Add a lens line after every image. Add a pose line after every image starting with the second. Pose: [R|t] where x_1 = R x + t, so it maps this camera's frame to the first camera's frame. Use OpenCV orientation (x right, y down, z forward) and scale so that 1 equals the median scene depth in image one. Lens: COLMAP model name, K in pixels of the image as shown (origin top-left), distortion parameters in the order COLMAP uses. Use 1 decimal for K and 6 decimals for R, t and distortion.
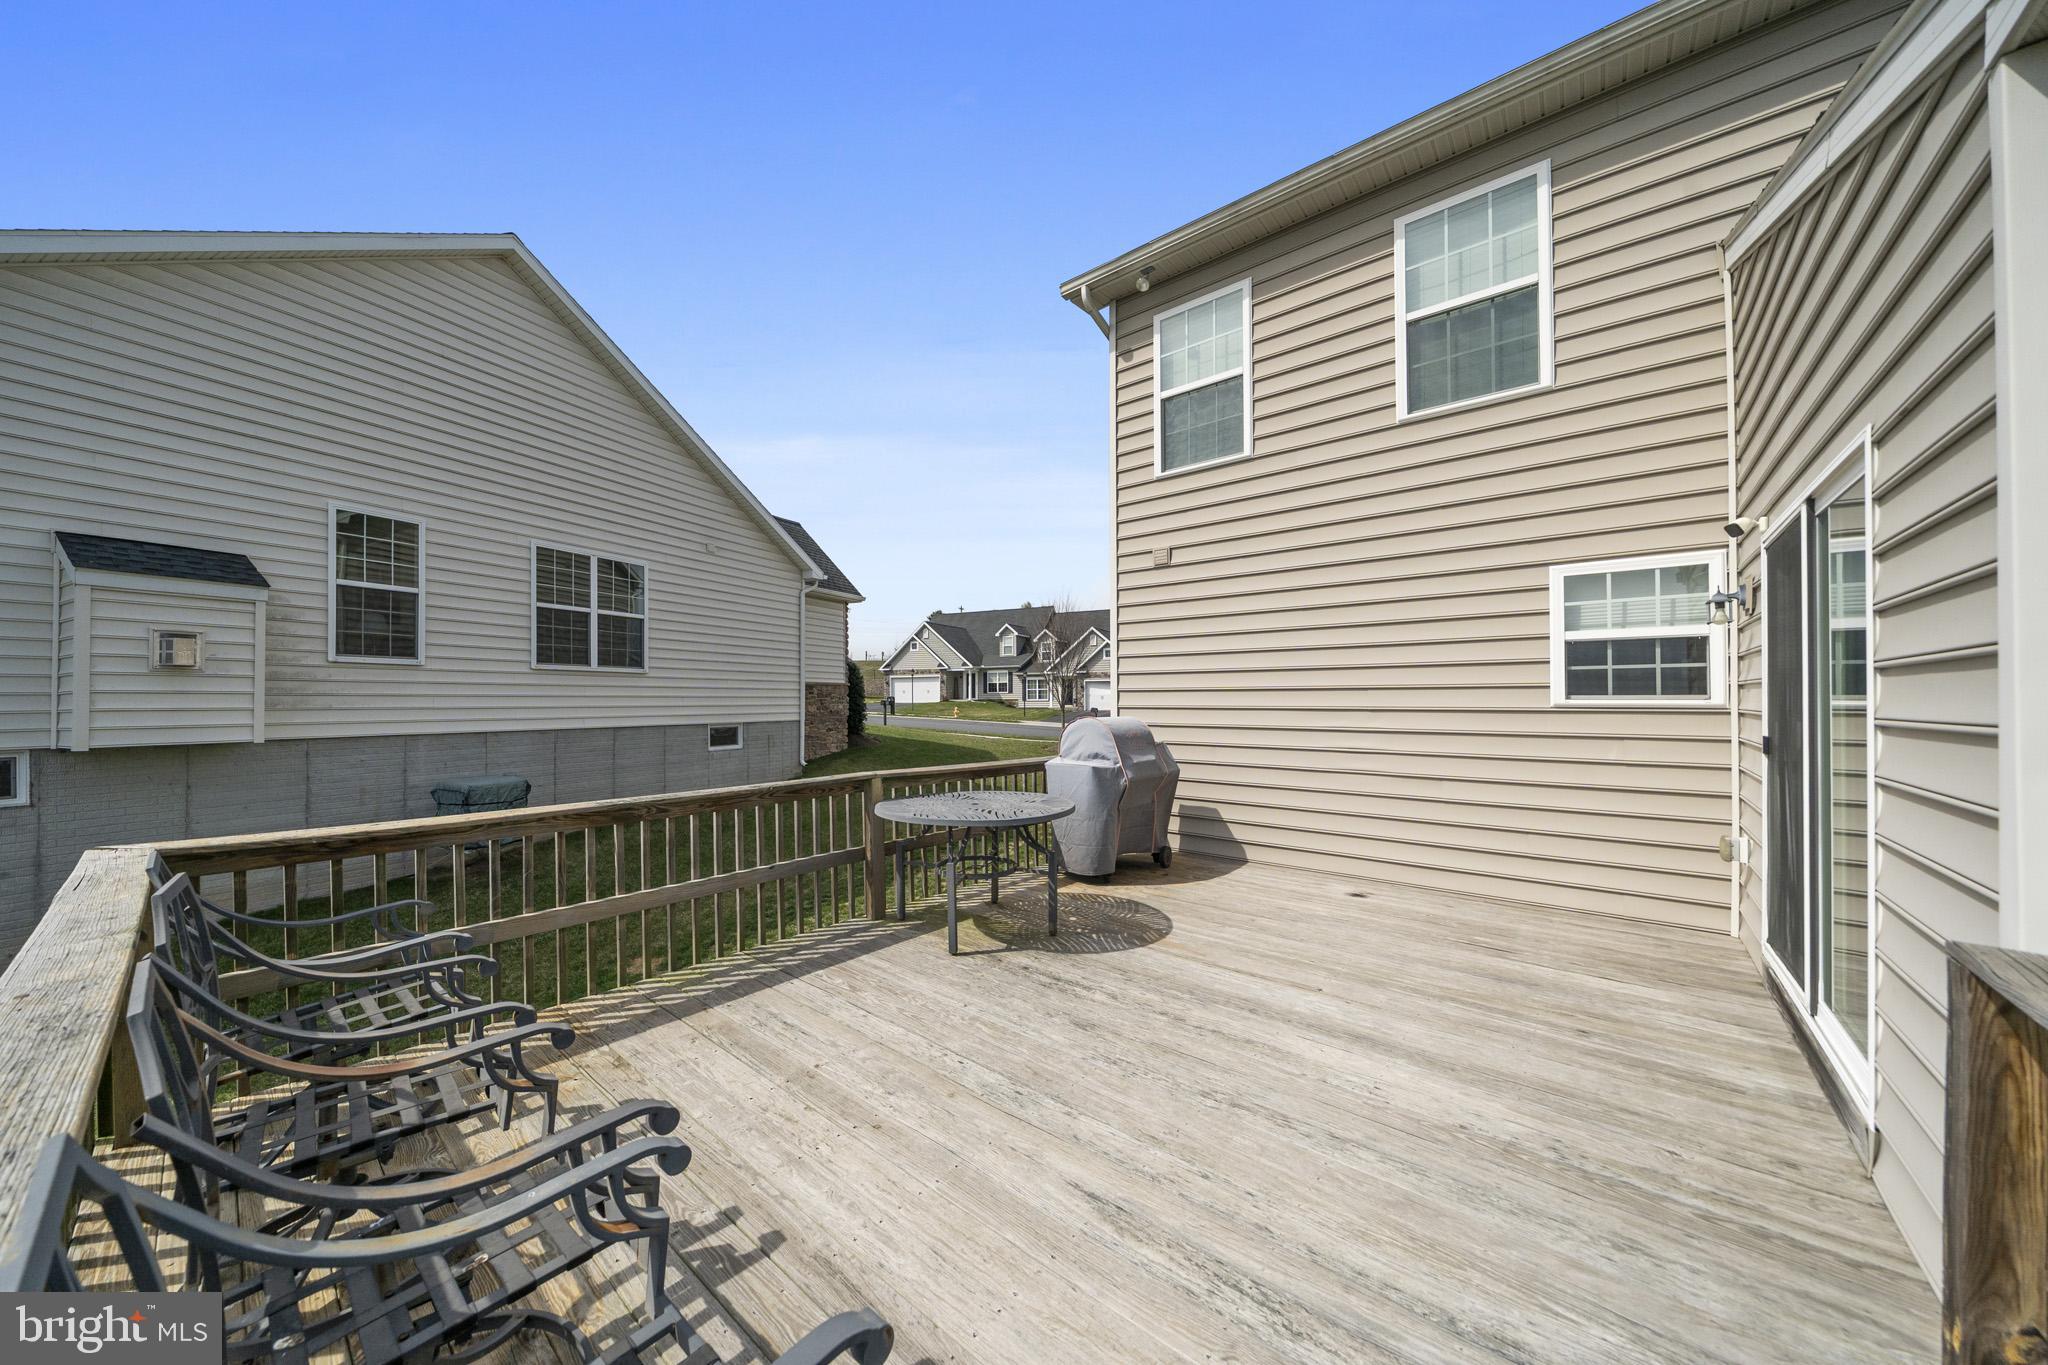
lens RADIAL K [[707.8, 0, 1002.5], [0, 707.8, 693.4], [0, 0, 1]] dist [-0.001373, 0.000076]
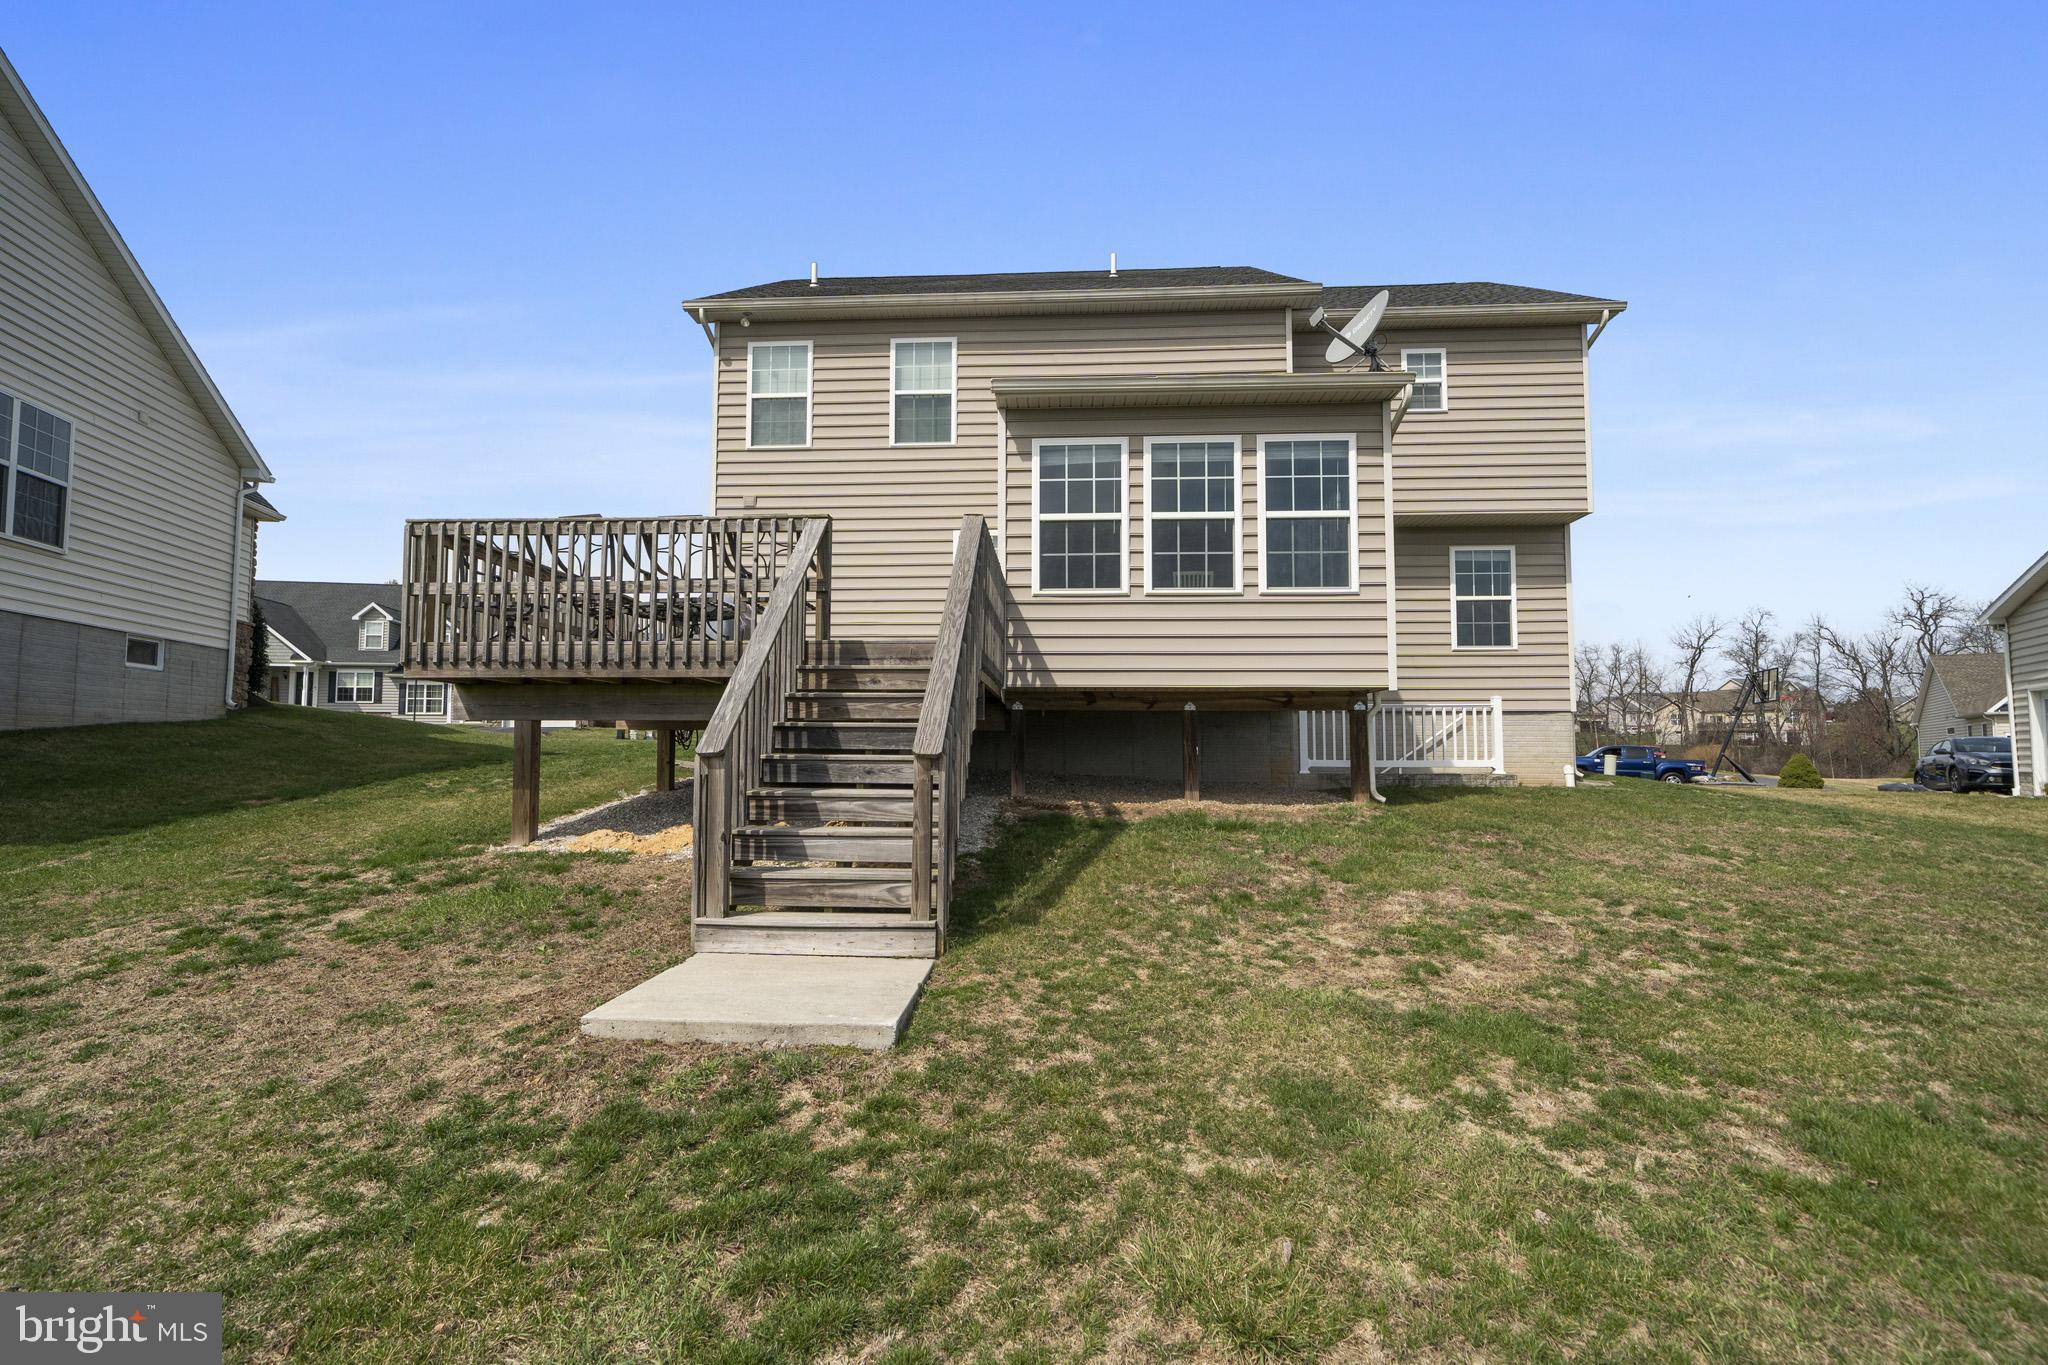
lens RADIAL K [[953.6, 0, 1007.3], [0, 953.6, 688.2], [0, 0, 1]] dist [0.000968, 0.000340]
pose [[0.796819, 0.049030, 0.602225, -0.506570], [-0.013209, 0.997877, -0.063766, 0.305326], [-0.604074, 0.042855, 0.795775, -0.868088]]
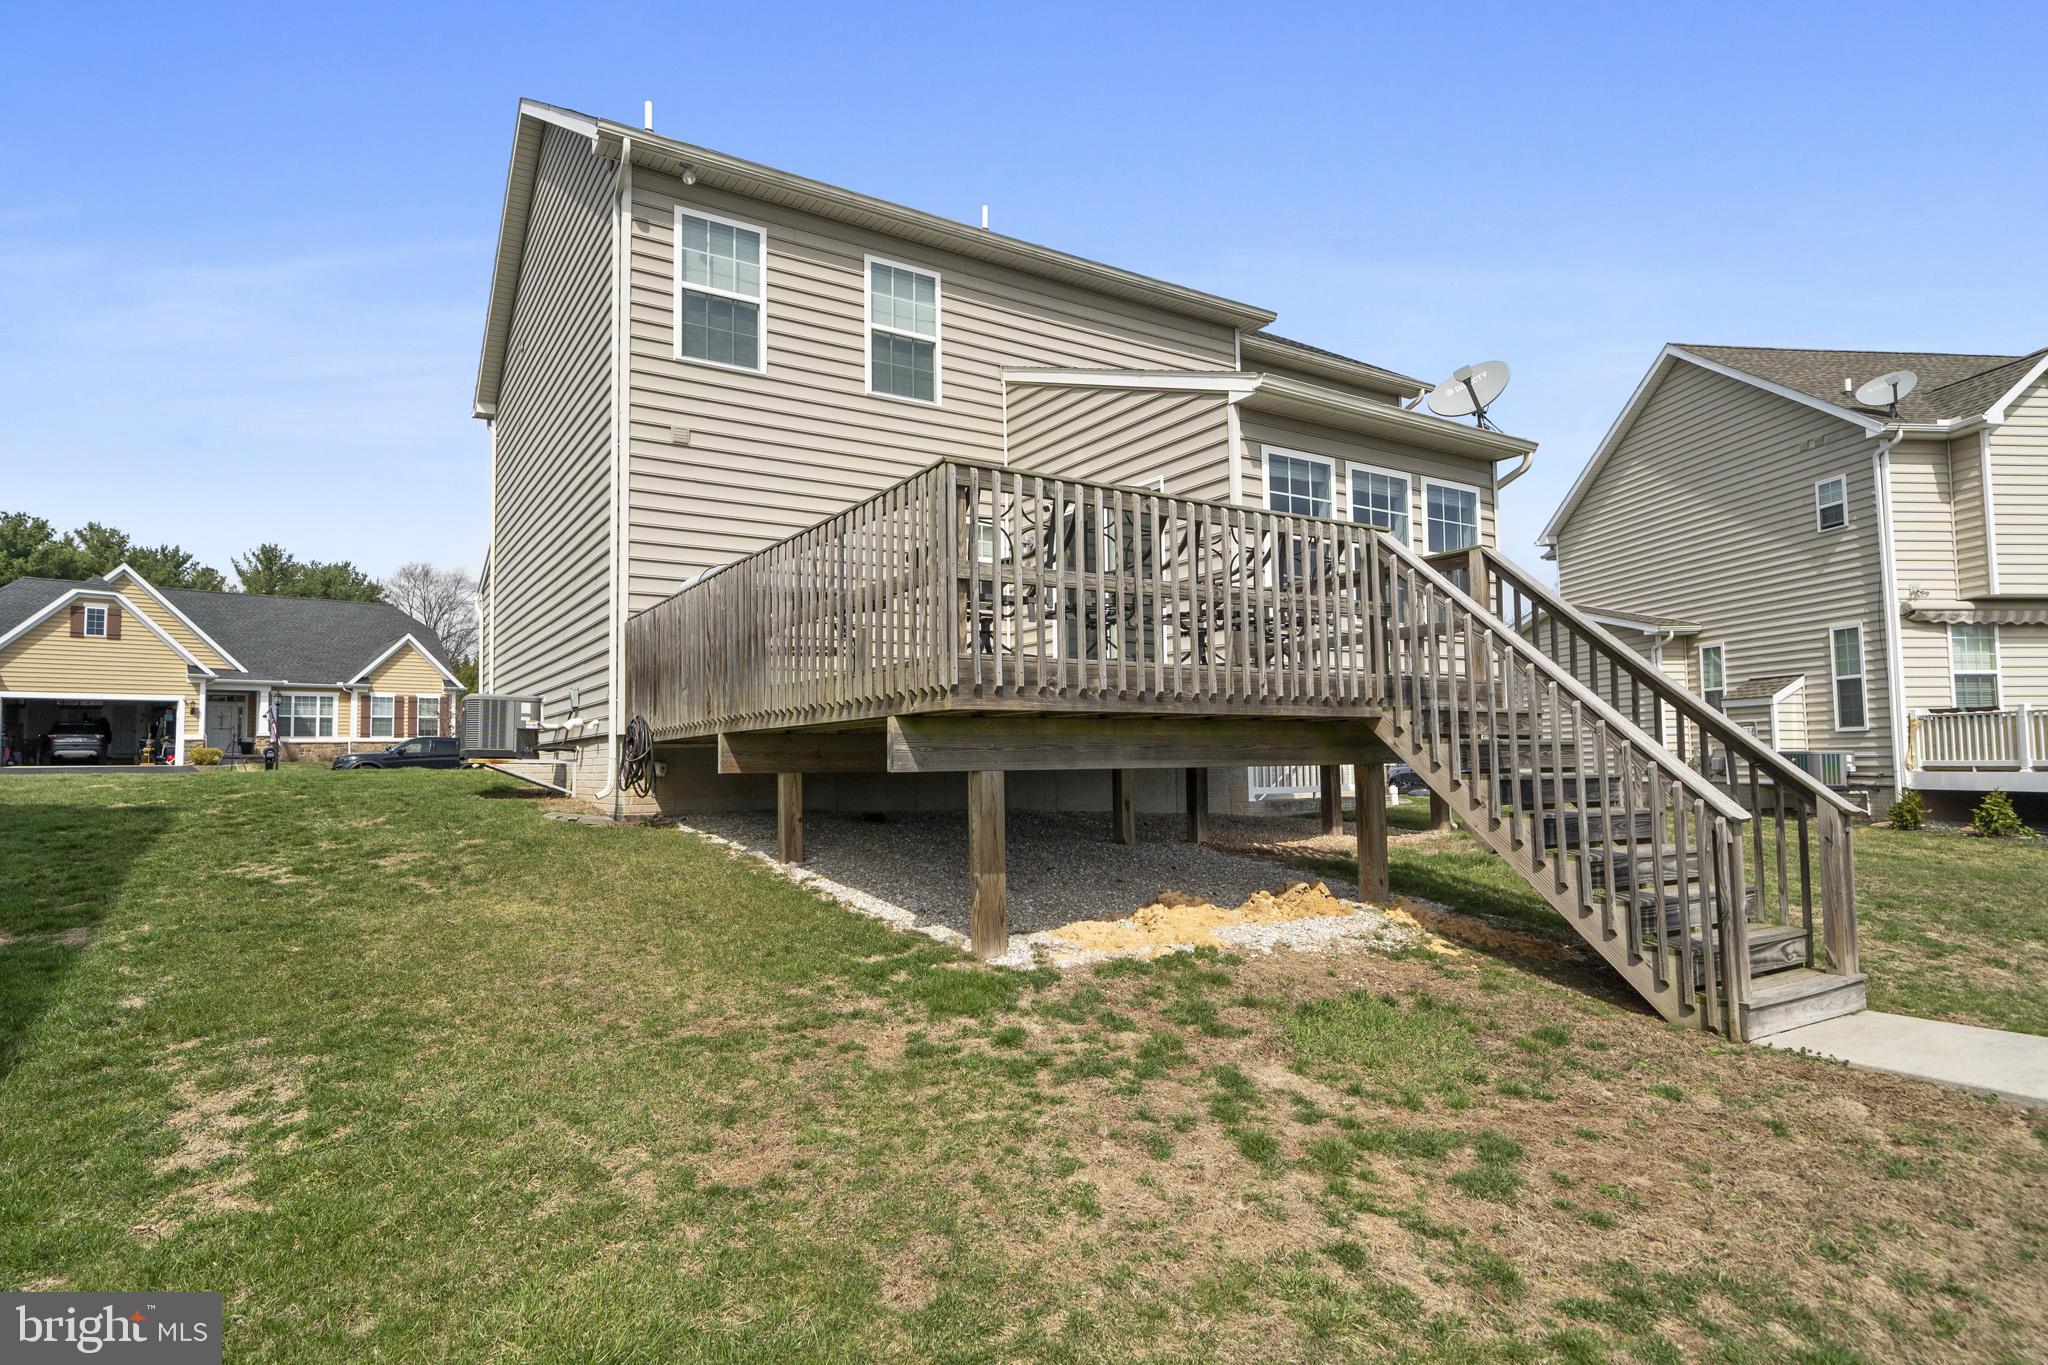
lens RADIAL K [[1132.2, 0, 1022.8], [0, 1132.2, 675.2], [0, 0, 1]] dist [-0.001791, 0.000881]
pose [[0.277997, 0.079698, 0.957270, -1.121413], [0.004133, 0.996444, -0.084160, 0.279051], [-0.960573, 0.027352, 0.276679, 0.069763]]
